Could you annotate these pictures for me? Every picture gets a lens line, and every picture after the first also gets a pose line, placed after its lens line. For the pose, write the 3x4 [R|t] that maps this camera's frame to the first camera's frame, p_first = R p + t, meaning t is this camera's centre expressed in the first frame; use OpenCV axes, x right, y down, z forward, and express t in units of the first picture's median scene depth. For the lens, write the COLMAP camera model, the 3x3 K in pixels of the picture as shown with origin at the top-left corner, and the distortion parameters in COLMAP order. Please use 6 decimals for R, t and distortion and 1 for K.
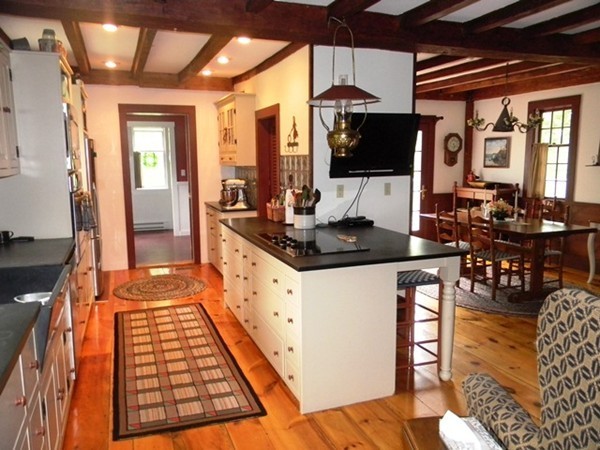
lens RADIAL K [[479.6, 0, 300.0], [0, 479.6, 225.0], [0, 0, 1]] dist [0.001920, -0.005560]
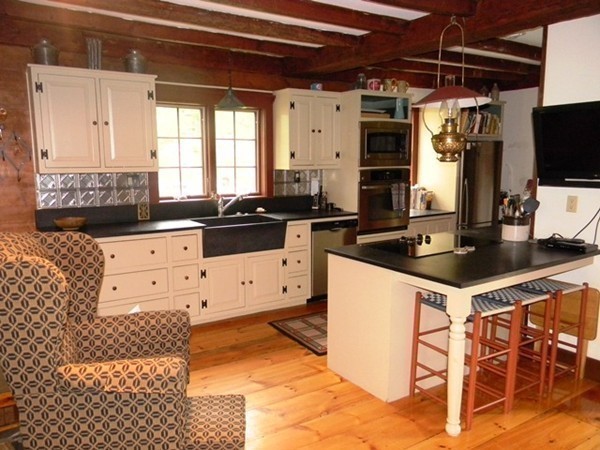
lens RADIAL K [[479.6, 0, 300.0], [0, 479.6, 225.0], [0, 0, 1]] dist [0.001920, -0.005560]
pose [[0.202681, 0.135712, -0.969795, 1.153484], [-0.126077, 0.985724, 0.111591, -0.103562], [0.971095, 0.099651, 0.216898, 0.617786]]
